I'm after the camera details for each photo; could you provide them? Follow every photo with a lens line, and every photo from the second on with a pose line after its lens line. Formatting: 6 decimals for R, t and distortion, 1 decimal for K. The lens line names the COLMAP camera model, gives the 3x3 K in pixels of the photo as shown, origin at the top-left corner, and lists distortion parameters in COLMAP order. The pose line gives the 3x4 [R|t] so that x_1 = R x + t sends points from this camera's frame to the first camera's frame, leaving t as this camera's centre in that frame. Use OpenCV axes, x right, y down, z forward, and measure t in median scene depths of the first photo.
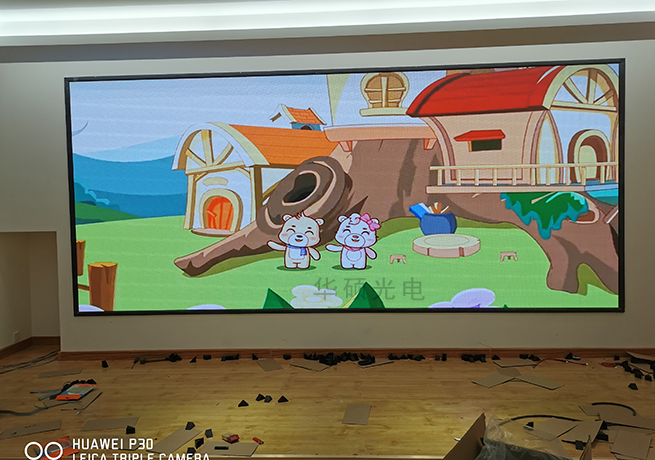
lens RADIAL K [[496.9, 0, 327.5], [0, 496.9, 230.0], [0, 0, 1]] dist [0.066455, -0.053609]
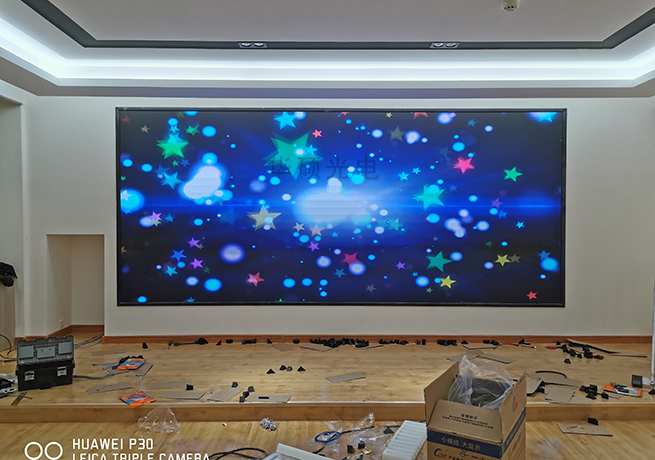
lens RADIAL K [[496.9, 0, 327.5], [0, 496.9, 230.0], [0, 0, 1]] dist [0.066455, -0.053609]
pose [[0.998145, 0.020262, 0.057406, -0.092008], [-0.019135, 0.999615, -0.020101, 0.006740], [-0.057791, 0.018965, 0.998149, -0.255291]]
